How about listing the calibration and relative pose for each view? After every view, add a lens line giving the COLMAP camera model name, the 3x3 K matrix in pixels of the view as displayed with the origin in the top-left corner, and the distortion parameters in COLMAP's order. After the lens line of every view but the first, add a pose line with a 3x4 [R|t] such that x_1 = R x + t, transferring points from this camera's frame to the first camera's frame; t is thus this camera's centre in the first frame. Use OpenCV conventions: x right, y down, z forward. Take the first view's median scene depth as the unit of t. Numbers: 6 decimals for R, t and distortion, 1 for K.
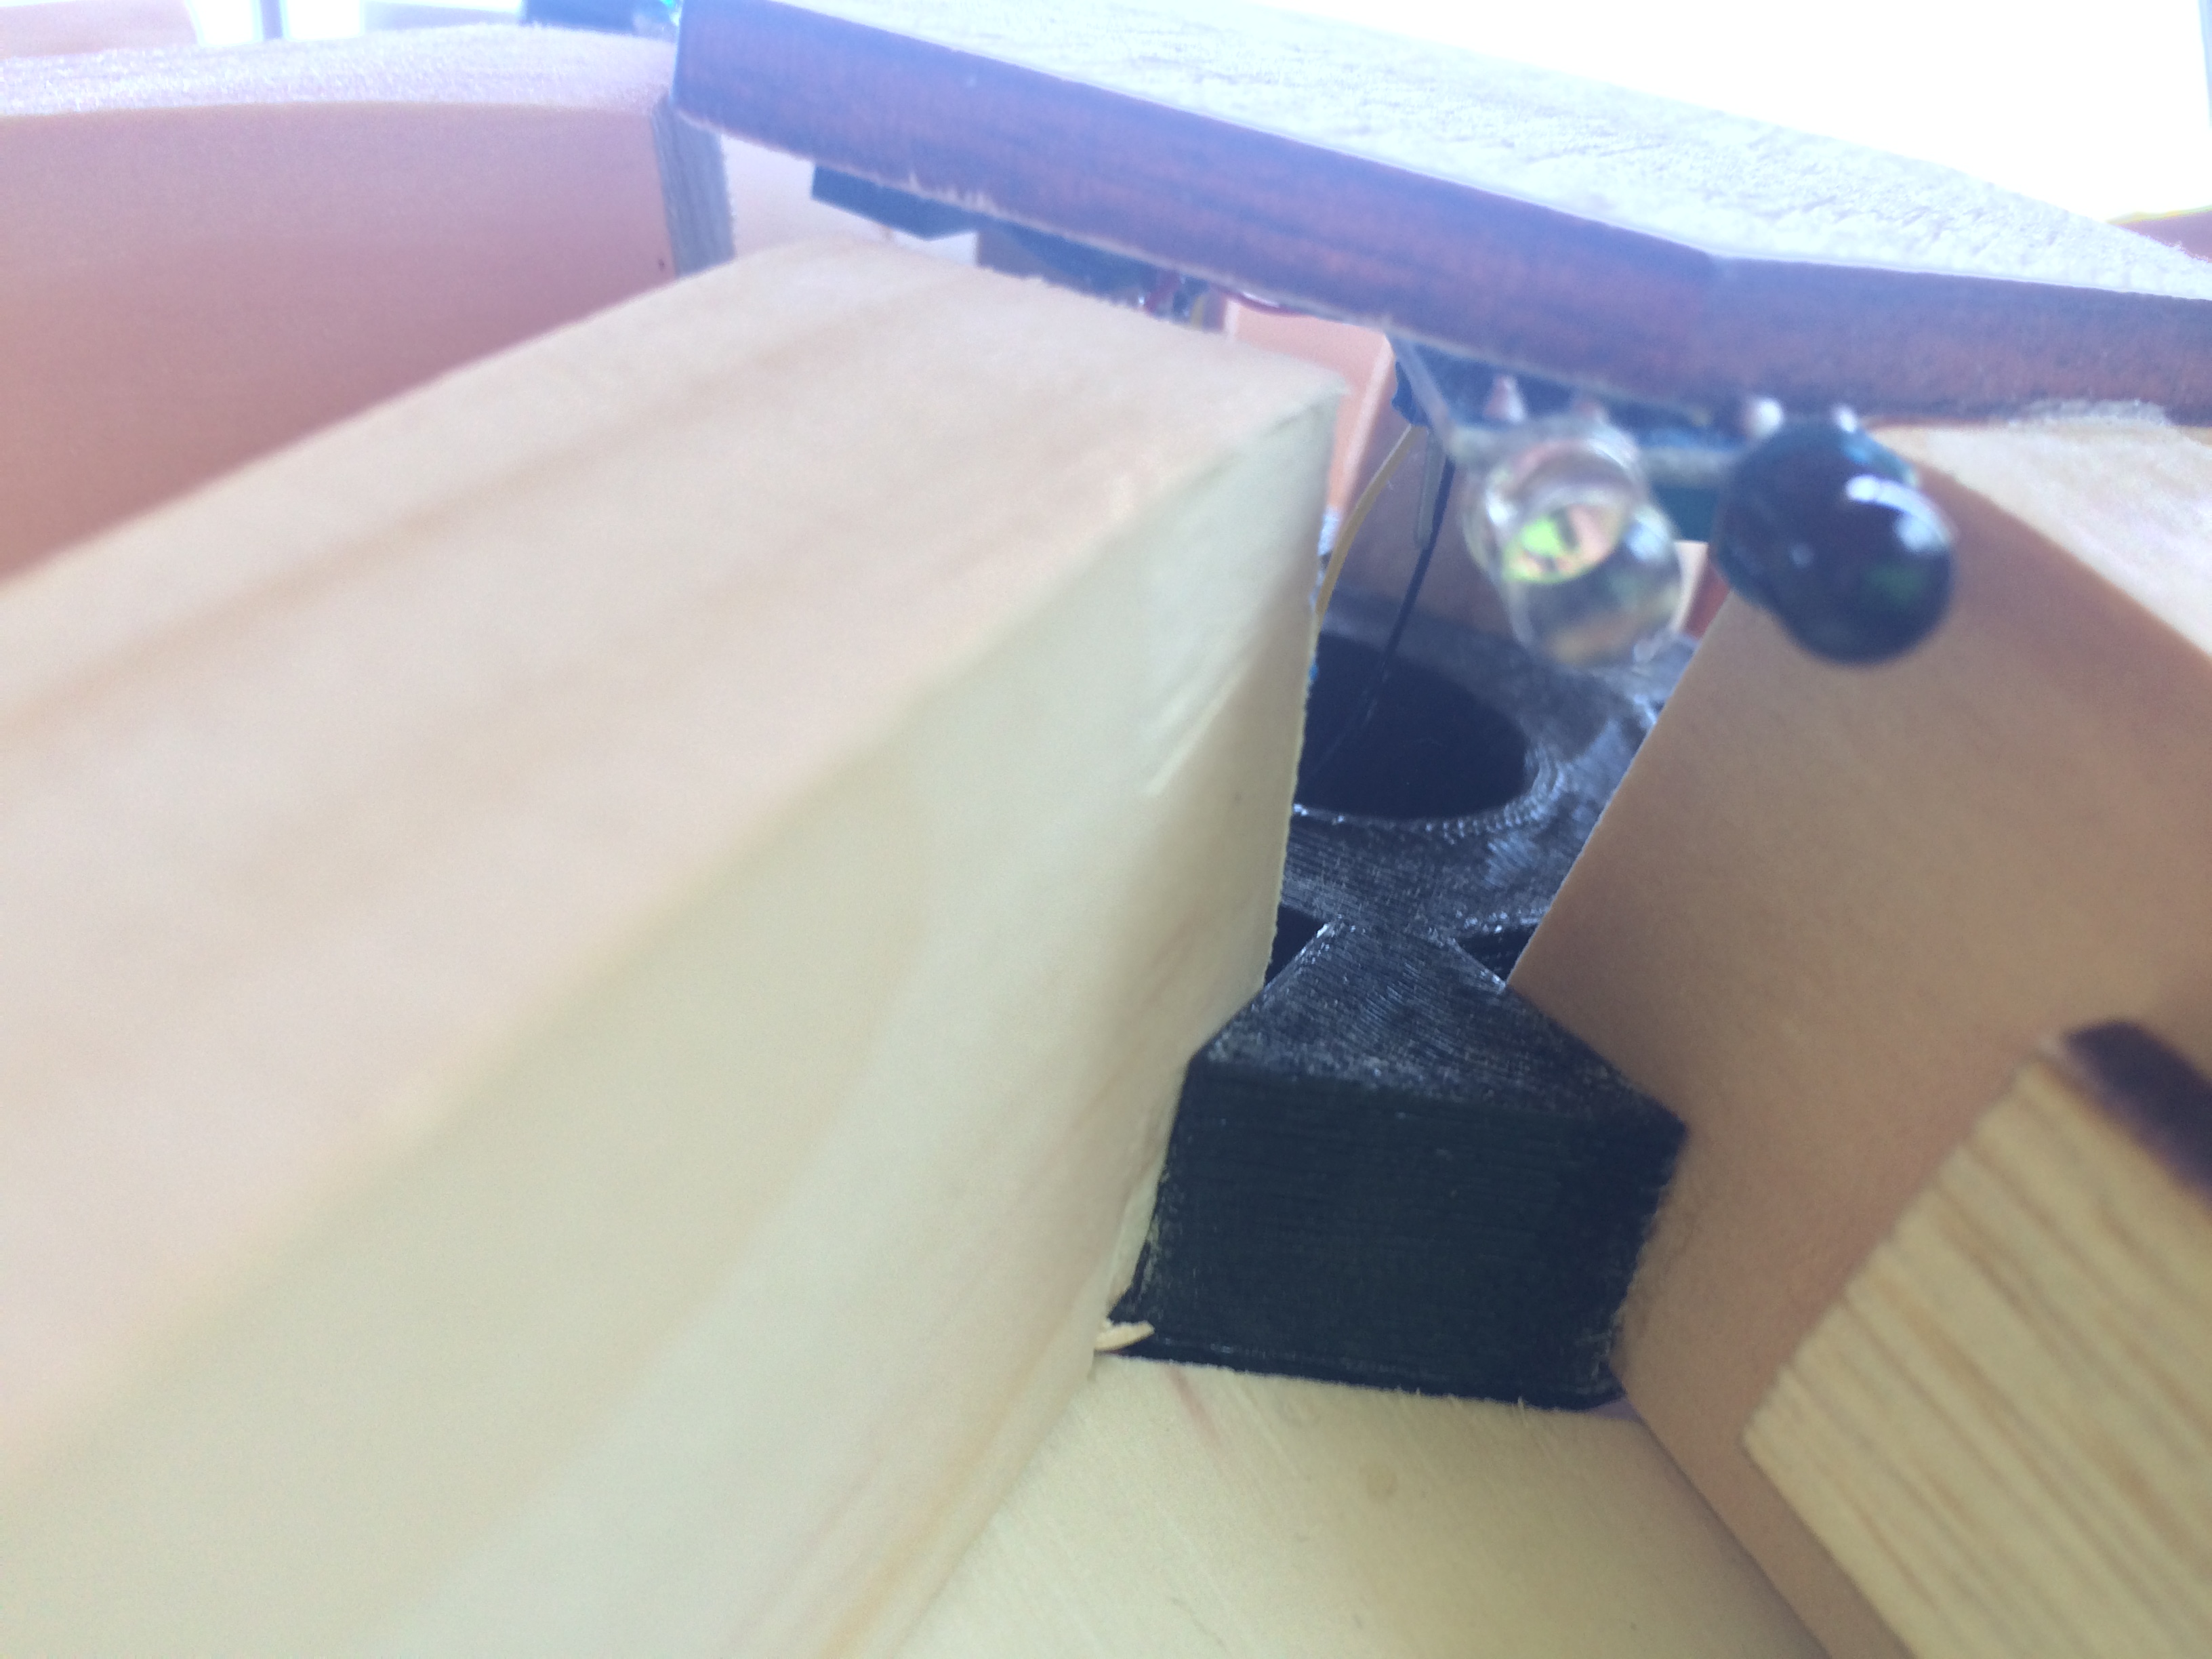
lens RADIAL K [[2074.2, 0, 1106.0], [0, 2074.2, 829.5], [0, 0, 1]] dist [0.068346, -0.214492]
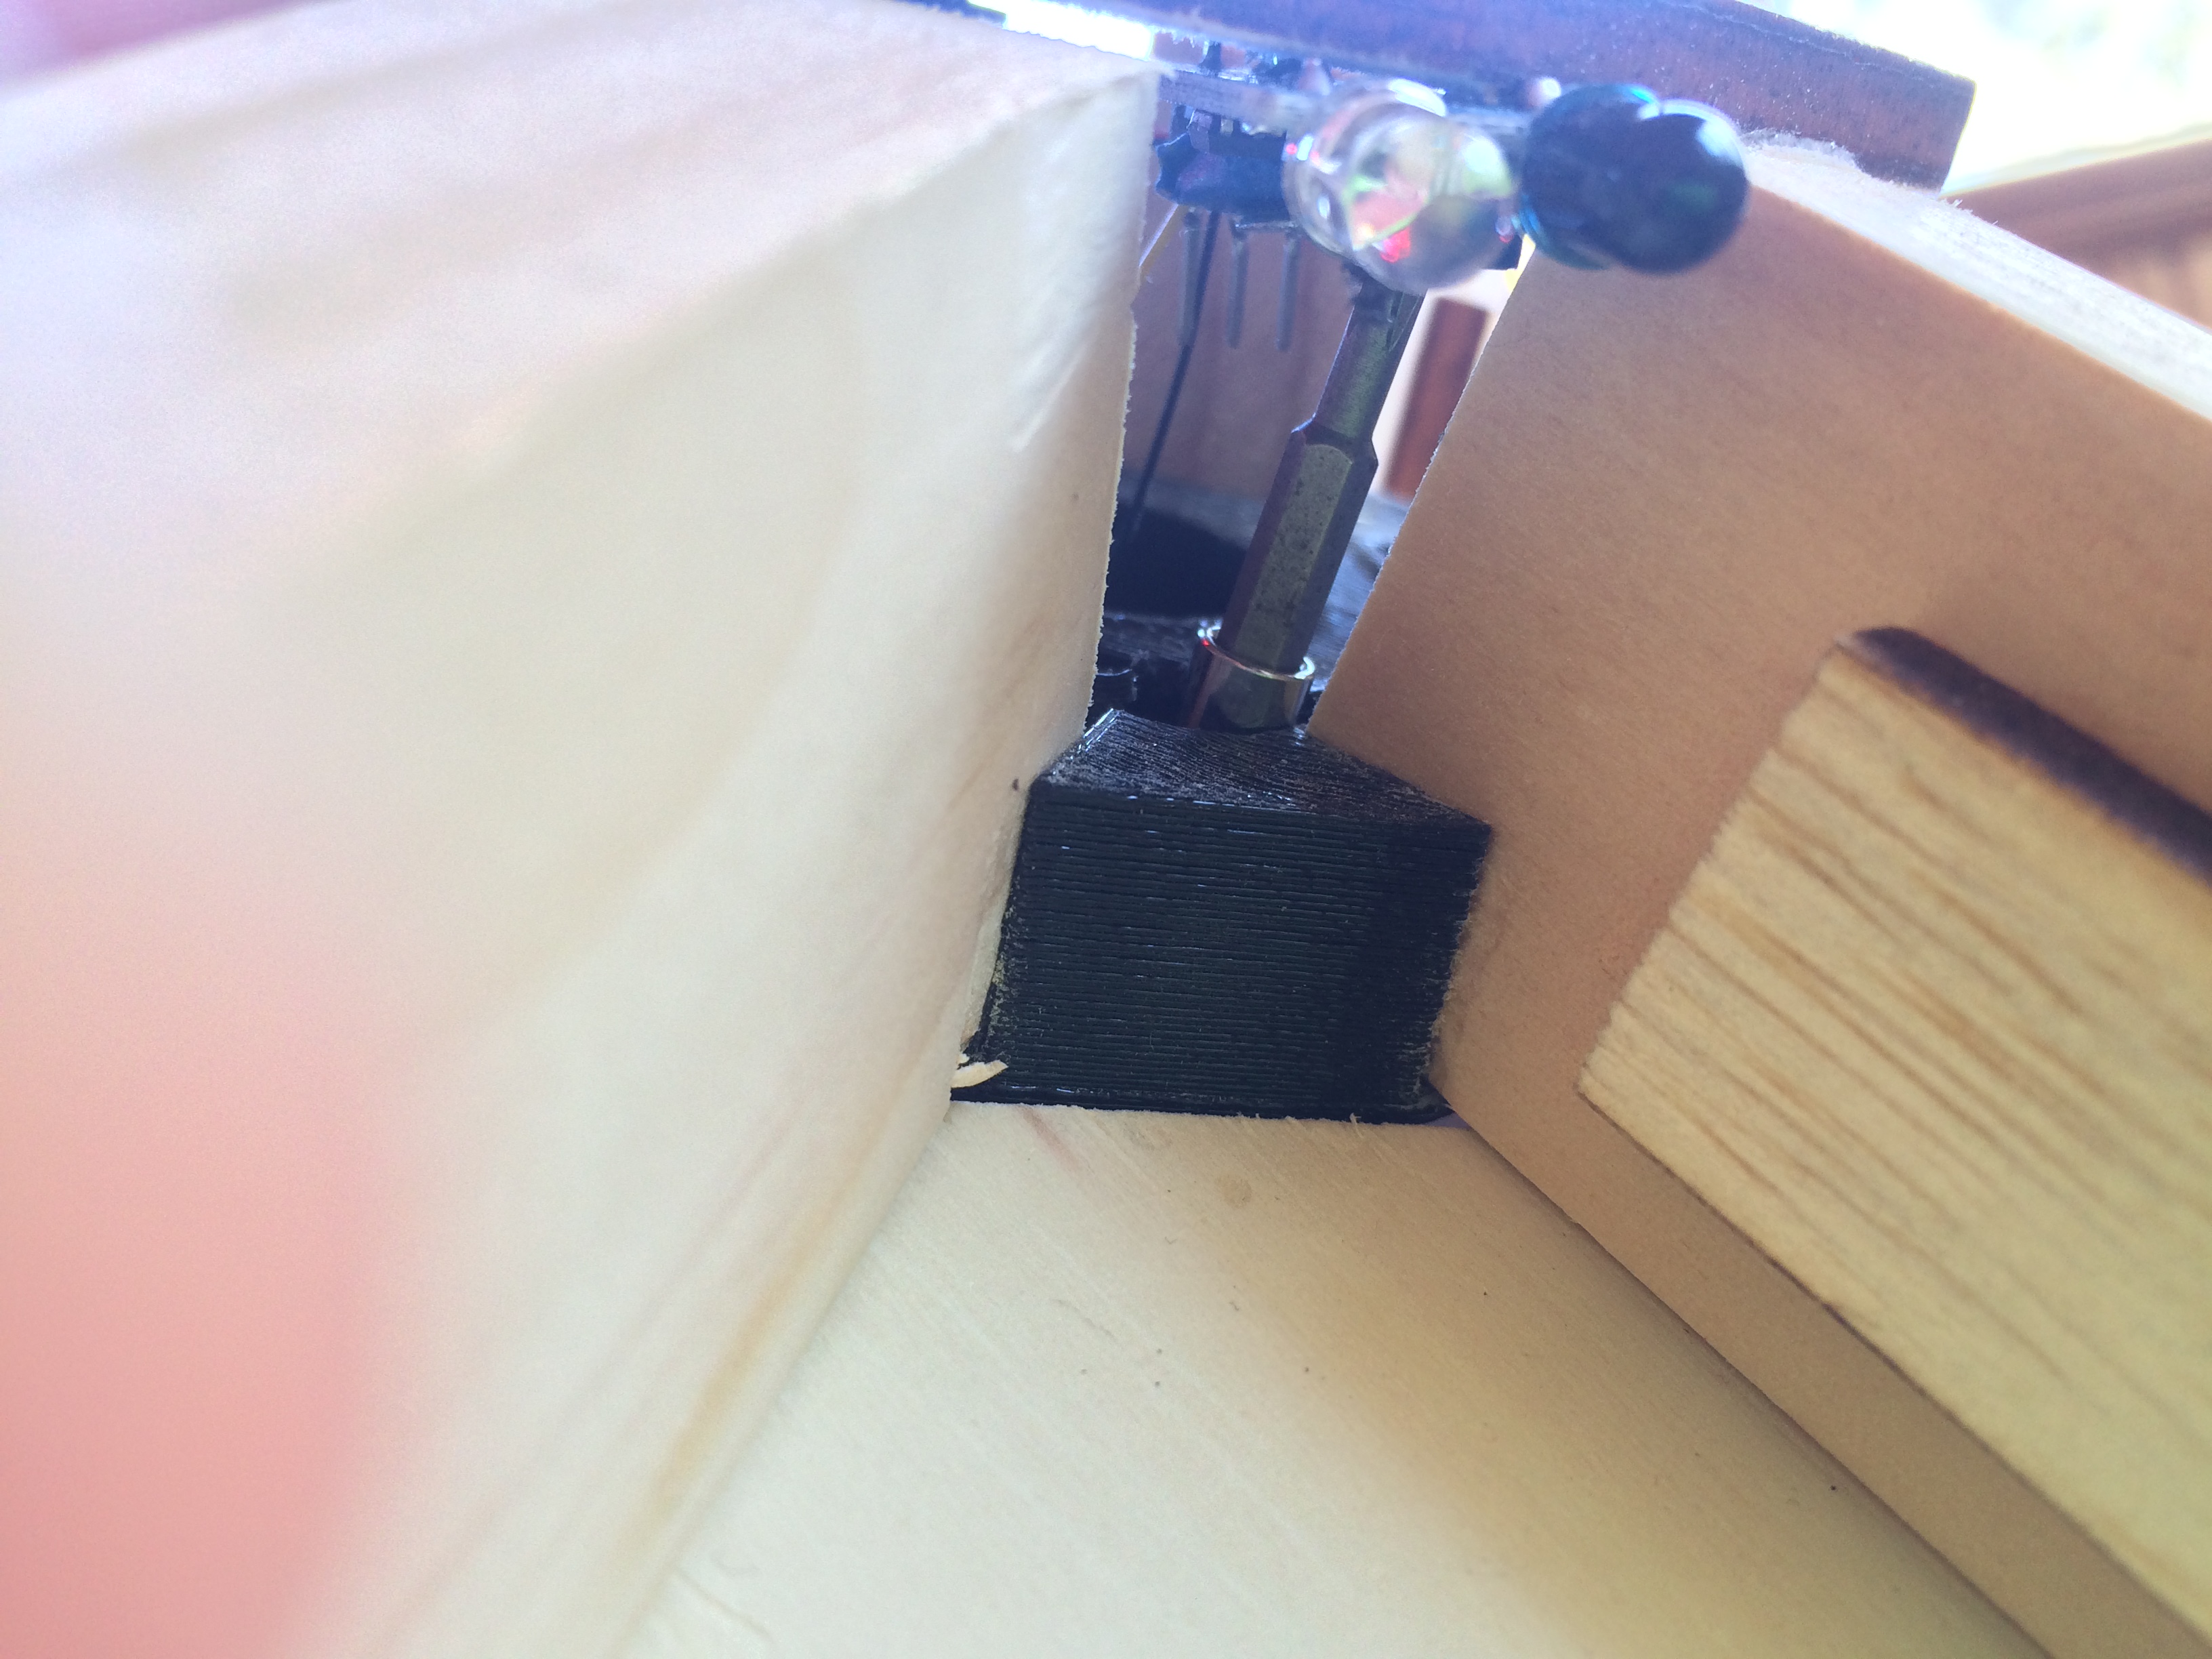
lens RADIAL K [[2074.2, 0, 1106.0], [0, 2074.2, 829.5], [0, 0, 1]] dist [0.068346, -0.214492]
pose [[0.982689, -0.065150, 0.173429, -0.101242], [0.071118, 0.997063, -0.028416, 0.163523], [-0.171068, 0.040258, 0.984436, -0.010577]]
